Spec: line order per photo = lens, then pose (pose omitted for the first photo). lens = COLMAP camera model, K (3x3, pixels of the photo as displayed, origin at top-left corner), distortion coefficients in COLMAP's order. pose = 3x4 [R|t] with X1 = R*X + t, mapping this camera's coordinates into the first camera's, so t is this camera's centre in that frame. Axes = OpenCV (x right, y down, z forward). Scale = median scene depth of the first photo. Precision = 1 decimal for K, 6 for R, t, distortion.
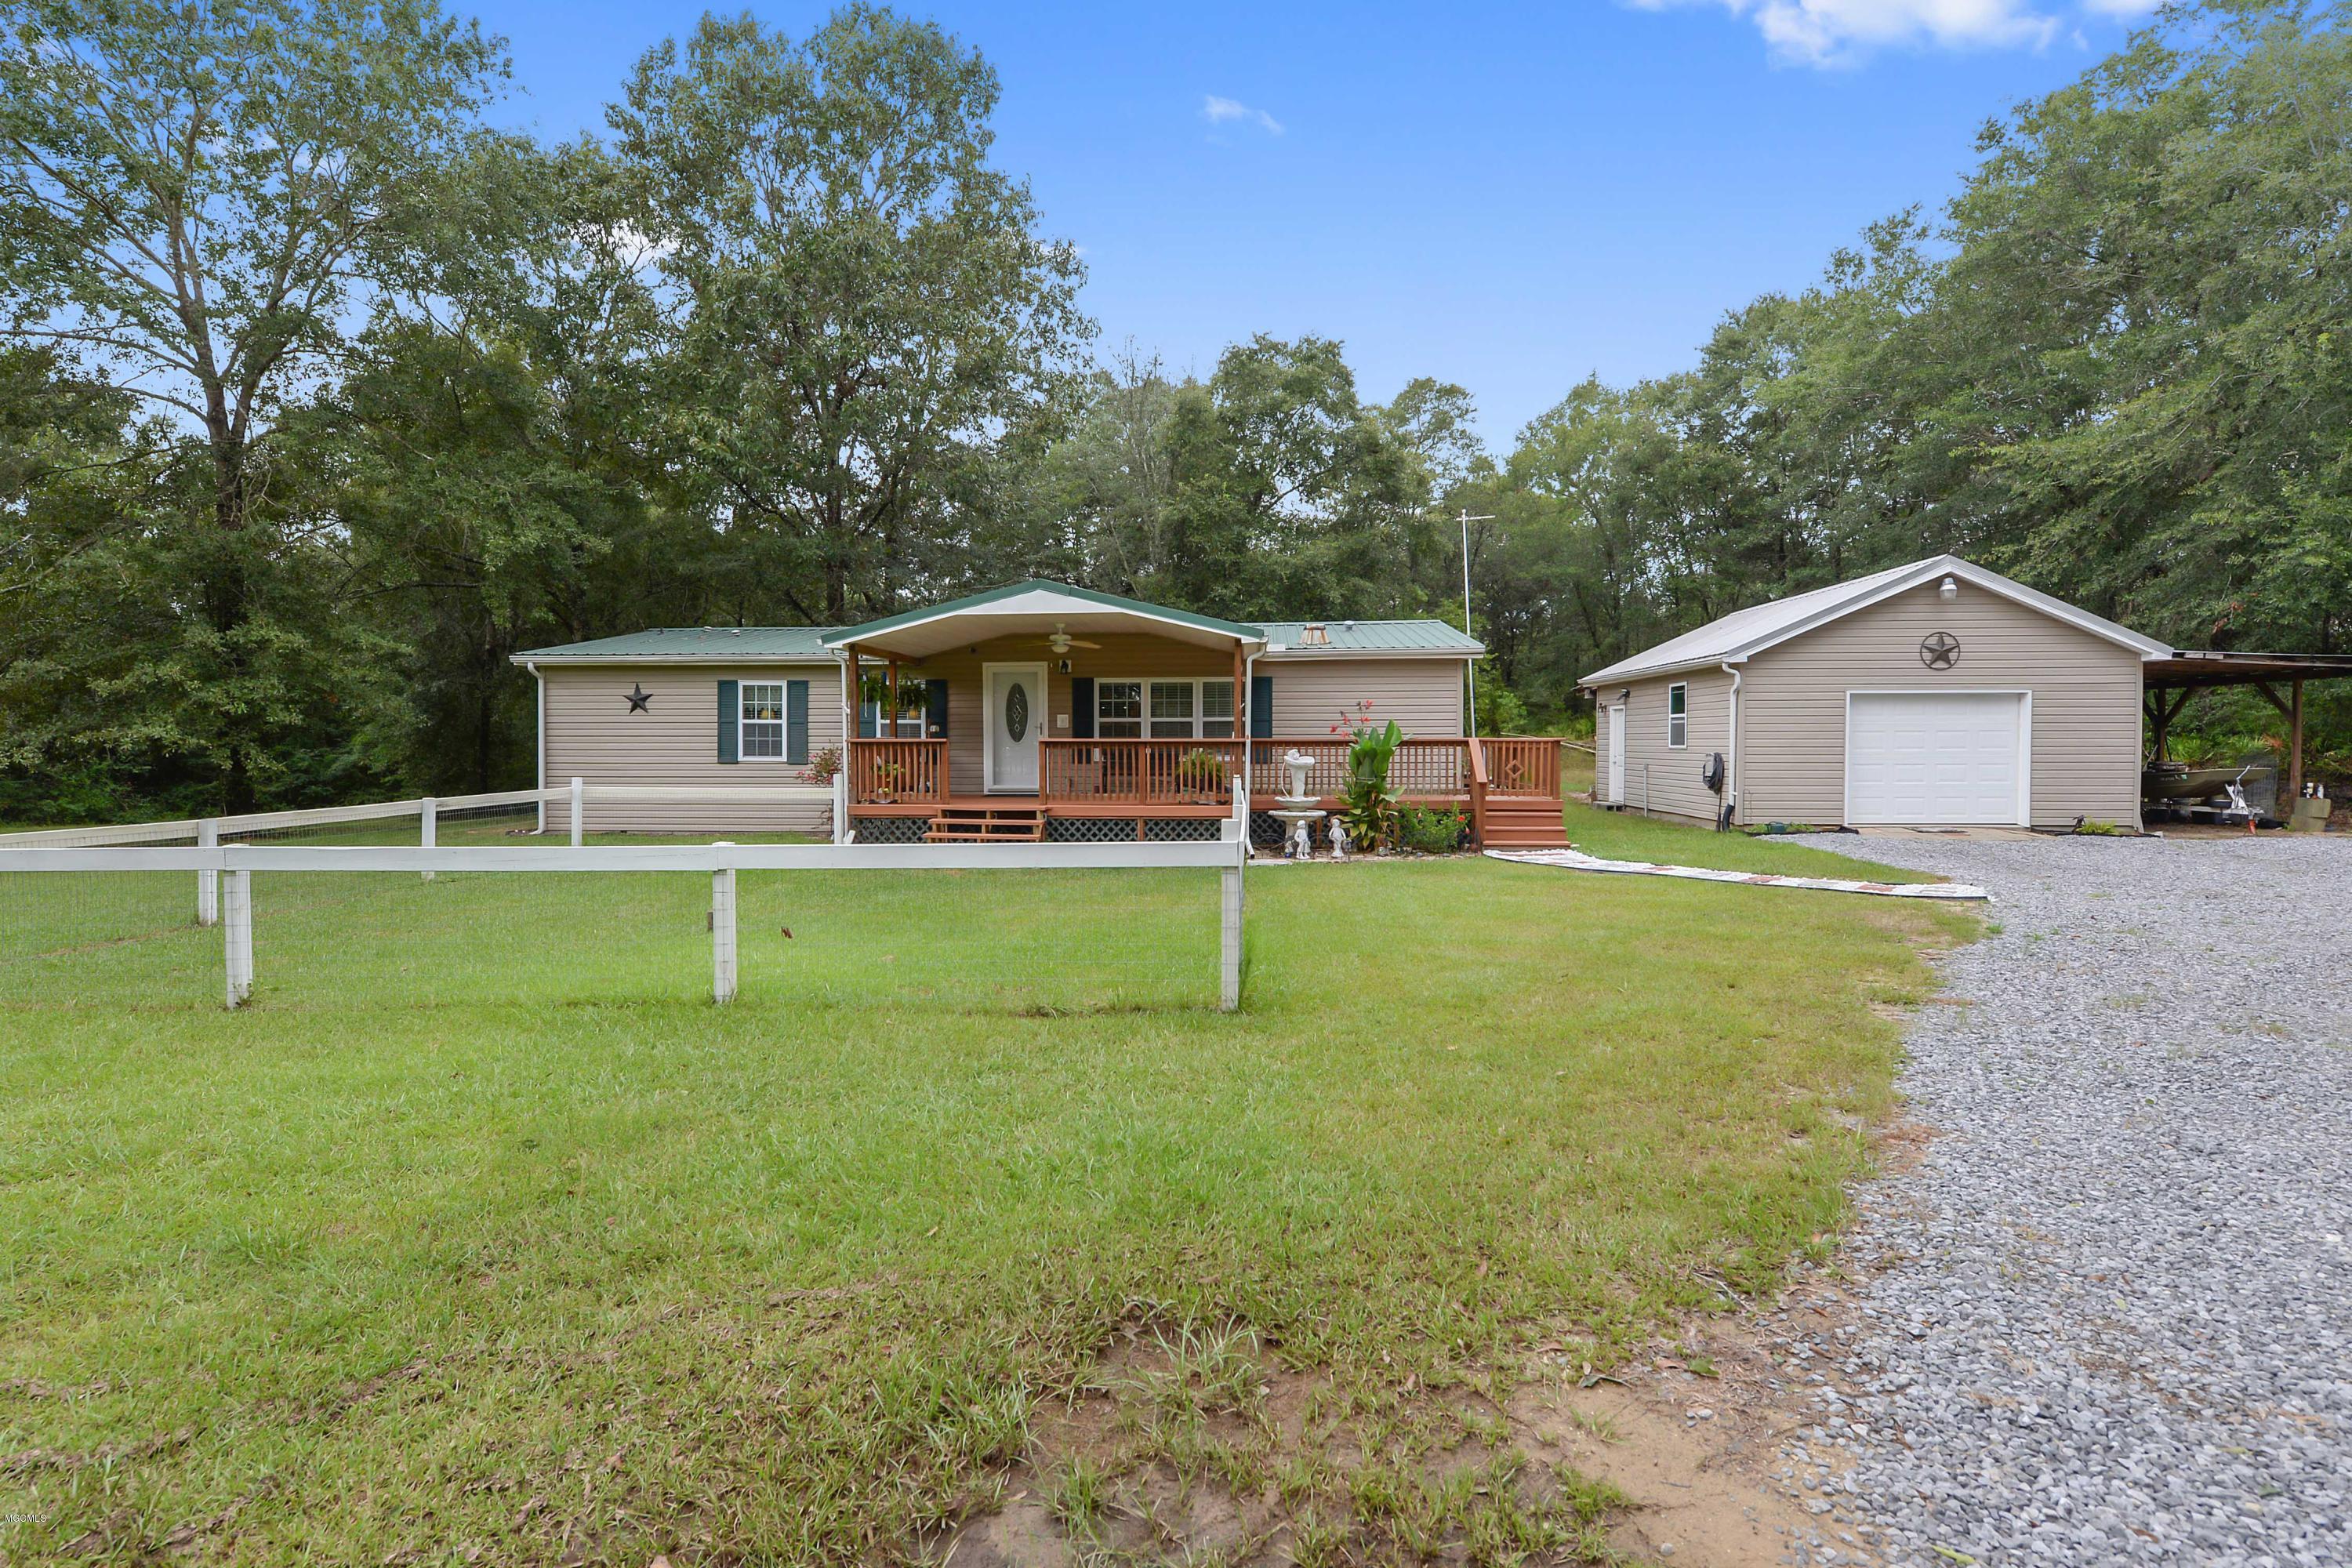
lens RADIAL K [[1146.8, 0, 1174.8], [0, 1146.8, 768.1], [0, 0, 1]] dist [0.003778, -0.000099]
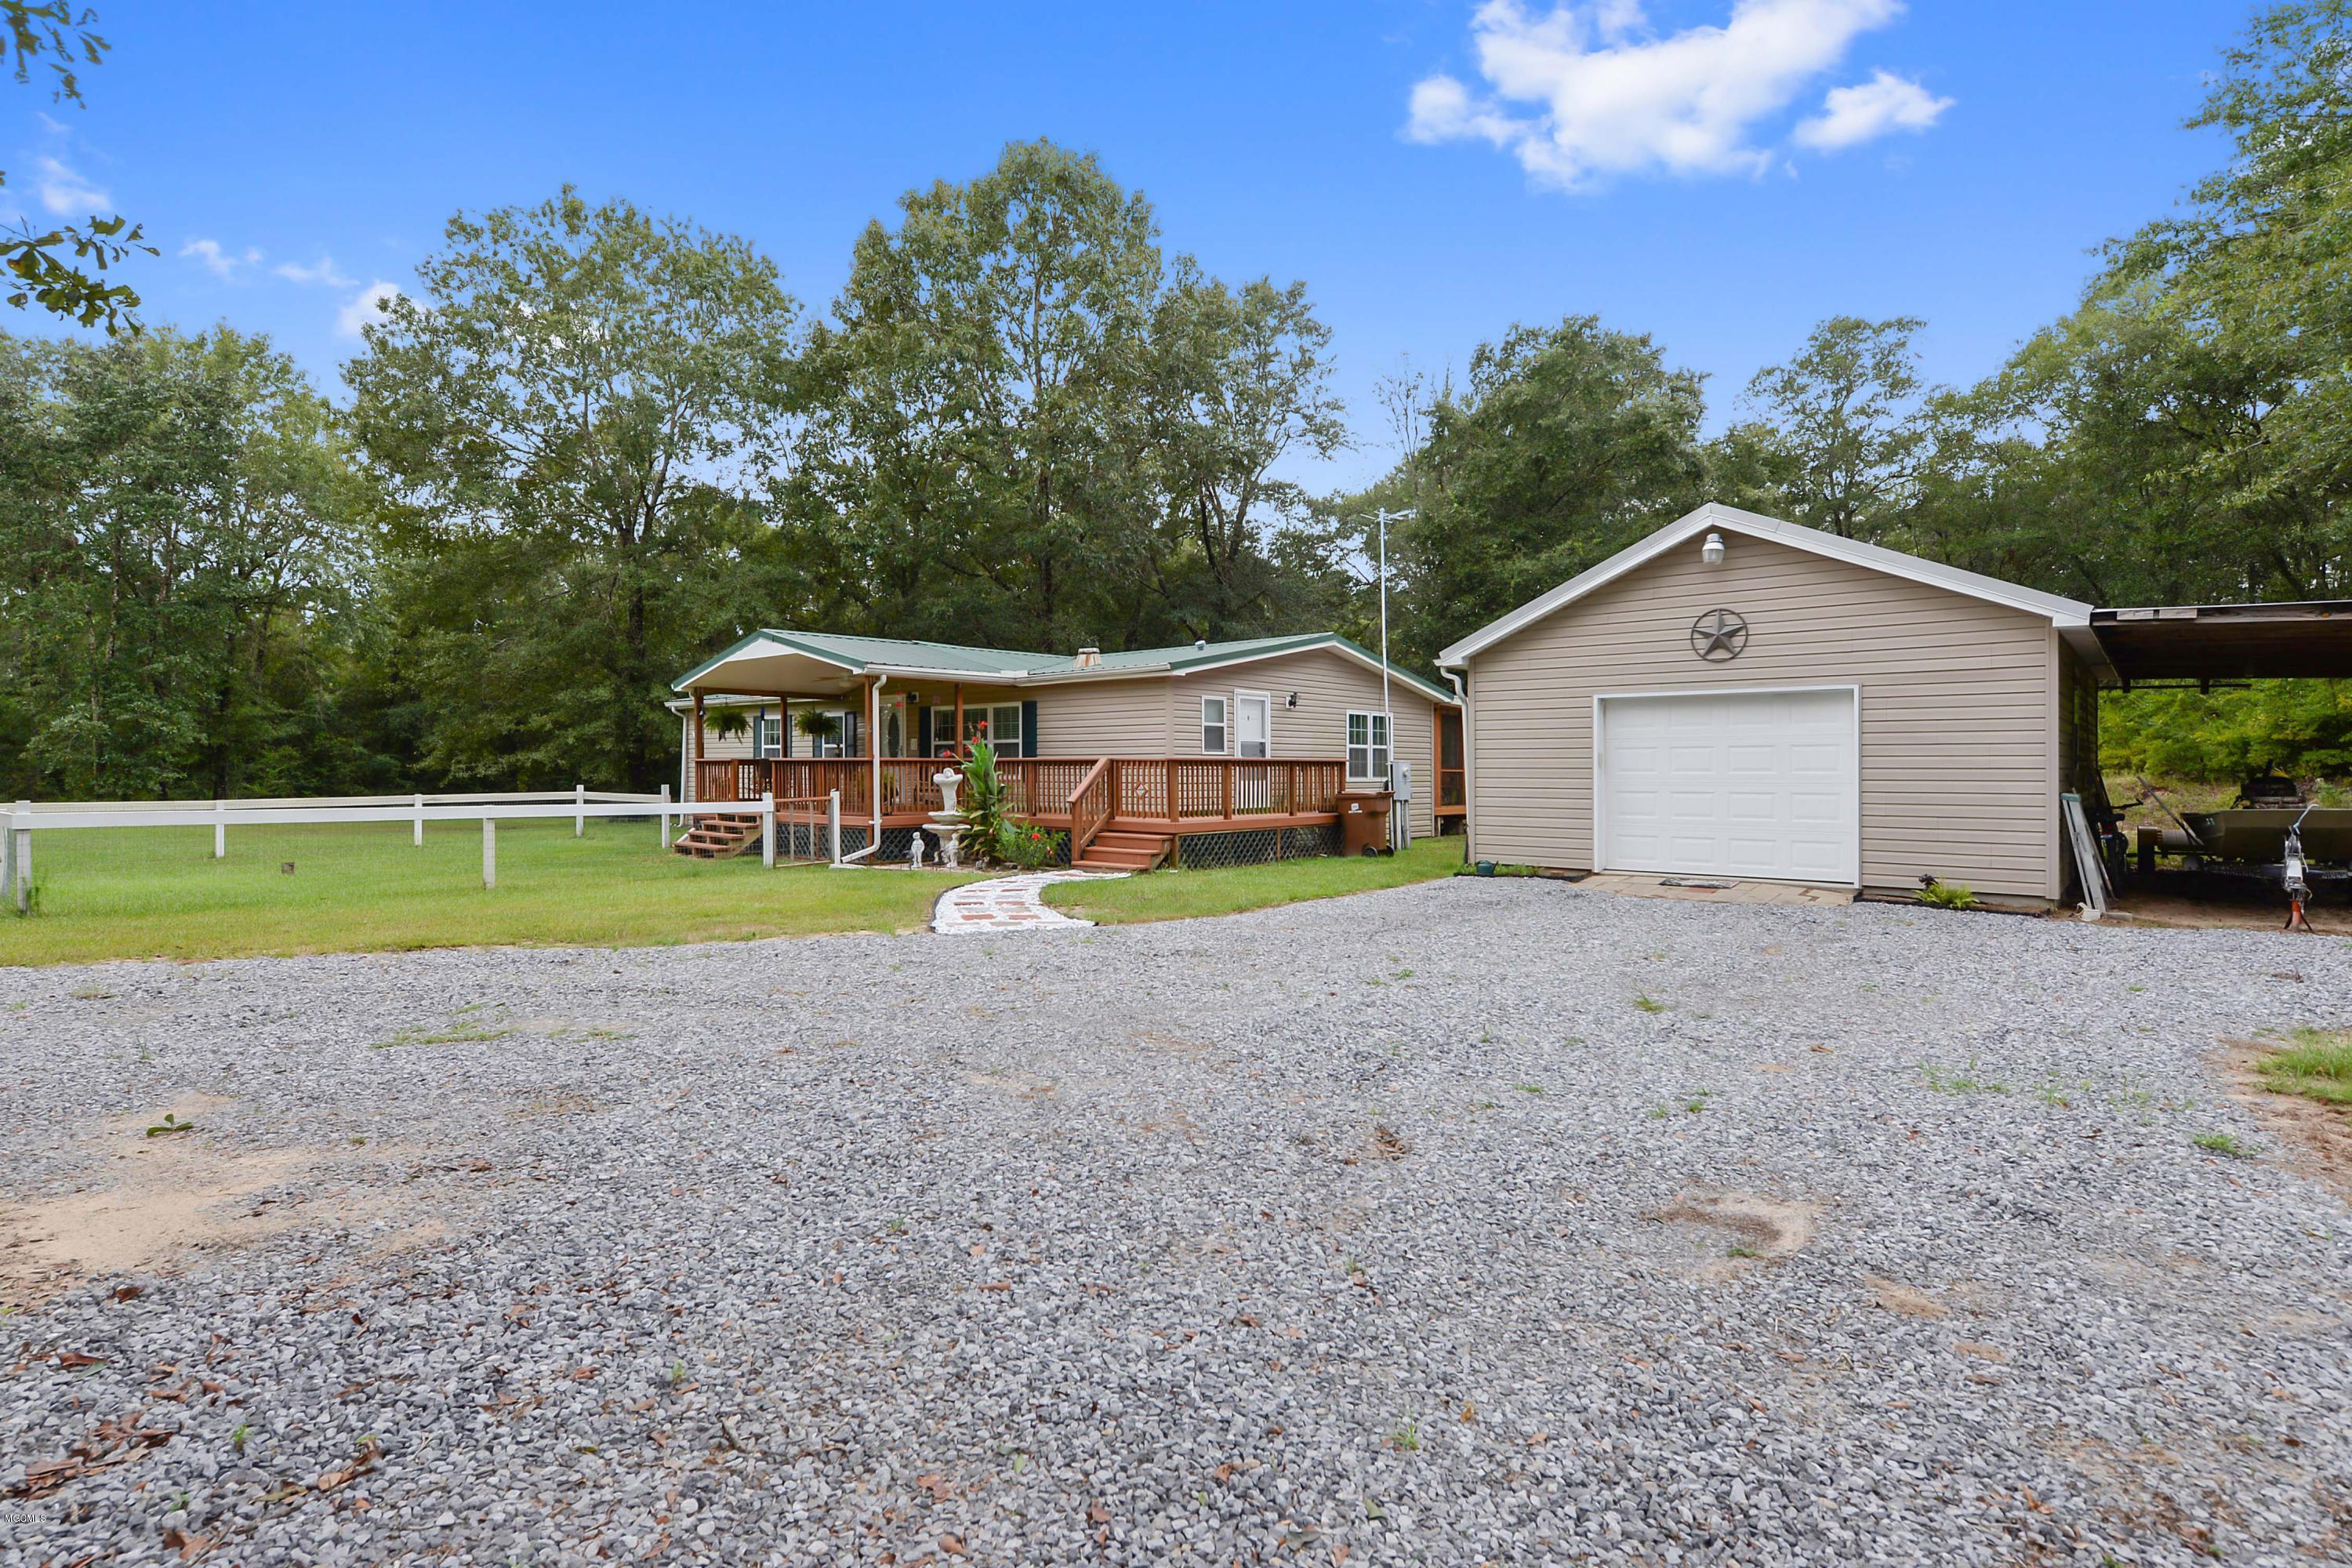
lens RADIAL K [[1146.8, 0, 1174.8], [0, 1146.8, 768.1], [0, 0, 1]] dist [0.003778, -0.000099]
pose [[0.781035, 0.003580, -0.624478, 0.856458], [-0.011765, 0.999890, -0.008982, -0.008650], [0.624377, 0.014362, 0.780991, 0.231158]]
